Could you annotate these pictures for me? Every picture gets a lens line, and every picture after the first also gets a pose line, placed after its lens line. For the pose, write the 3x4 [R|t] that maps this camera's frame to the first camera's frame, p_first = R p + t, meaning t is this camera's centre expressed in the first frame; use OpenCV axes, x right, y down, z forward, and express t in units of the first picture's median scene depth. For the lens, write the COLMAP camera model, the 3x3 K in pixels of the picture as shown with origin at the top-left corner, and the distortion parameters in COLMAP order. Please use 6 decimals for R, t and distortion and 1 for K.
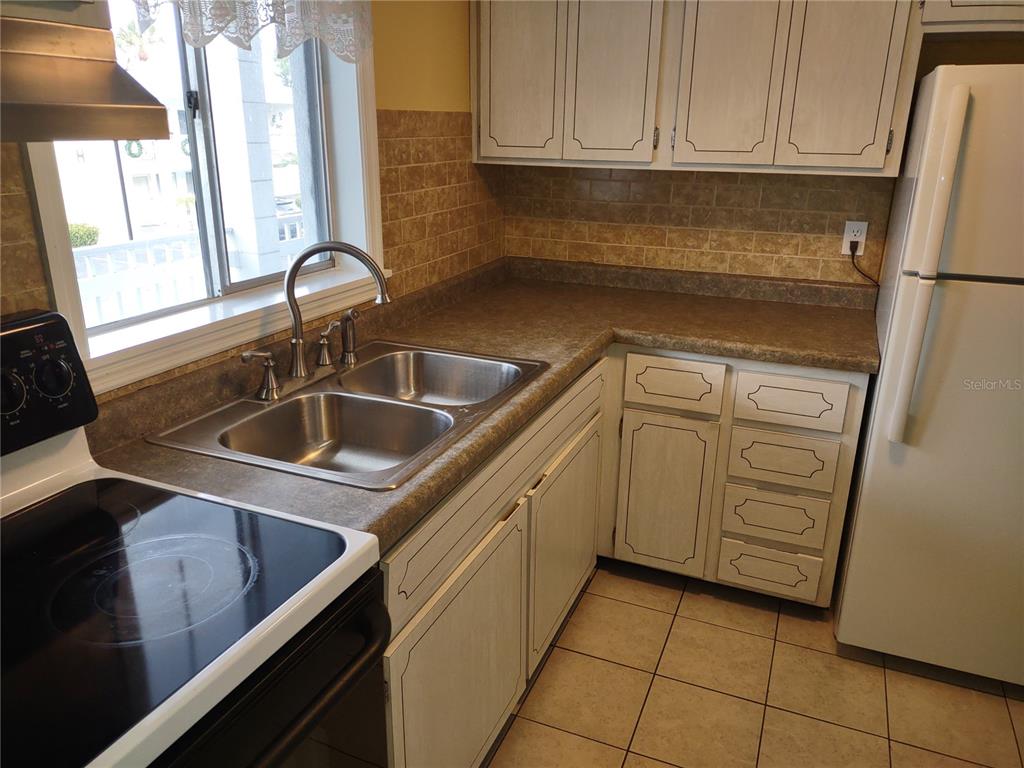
lens RADIAL K [[763.5, 0, 512.0], [0, 763.5, 384.0], [0, 0, 1]] dist [0.089899, -0.115407]
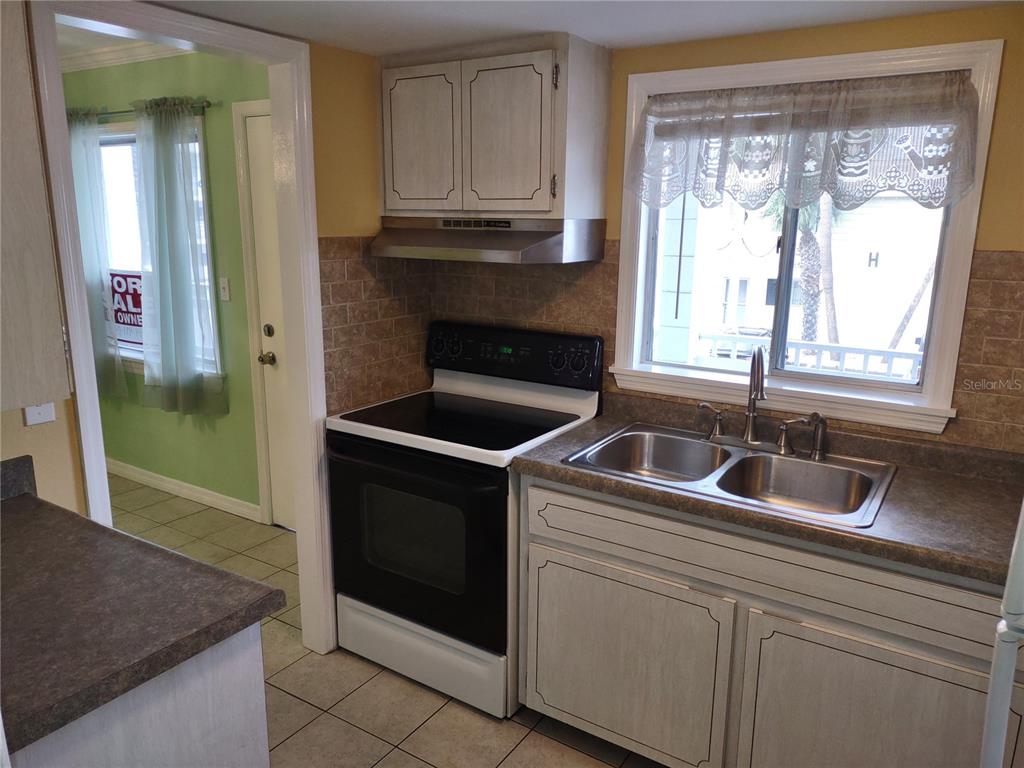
lens RADIAL K [[763.5, 0, 512.0], [0, 763.5, 384.0], [0, 0, 1]] dist [0.089899, -0.115407]
pose [[-0.181991, 0.198658, -0.963024, 1.017033], [-0.327038, 0.911395, 0.249811, -0.285655], [0.927322, 0.360408, -0.100897, 0.691692]]
